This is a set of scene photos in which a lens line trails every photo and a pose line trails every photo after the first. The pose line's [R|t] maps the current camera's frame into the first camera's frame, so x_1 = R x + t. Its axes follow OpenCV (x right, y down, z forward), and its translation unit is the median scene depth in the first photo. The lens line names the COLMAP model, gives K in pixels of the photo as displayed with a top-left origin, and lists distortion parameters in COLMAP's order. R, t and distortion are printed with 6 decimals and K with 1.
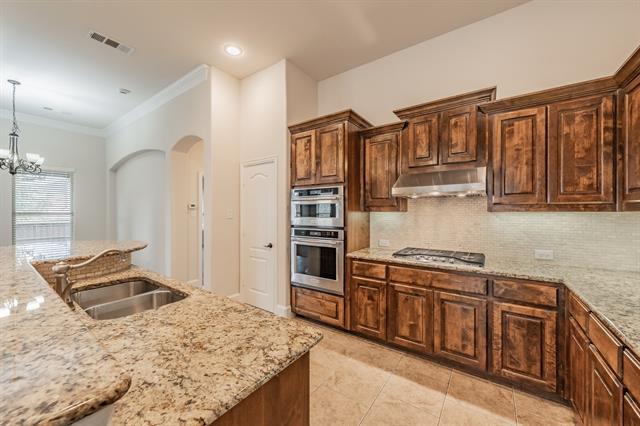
lens RADIAL K [[244.7, 0, 320.0], [0, 244.7, 213.0], [0, 0, 1]] dist [-0.002072, -0.000101]
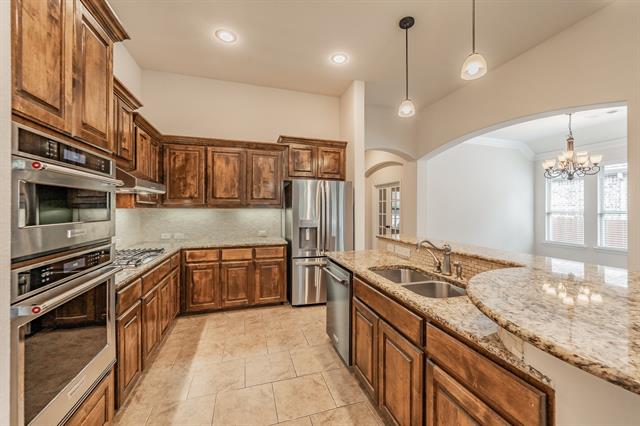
lens RADIAL K [[257.3, 0, 337.2], [0, 257.3, 209.0], [0, 0, 1]] dist [-0.000586, -0.000003]
pose [[-0.822919, -0.001827, 0.568156, -0.685968], [-0.000403, 0.999996, 0.002631, -0.004885], [-0.568159, 0.001936, -0.822917, 1.283245]]
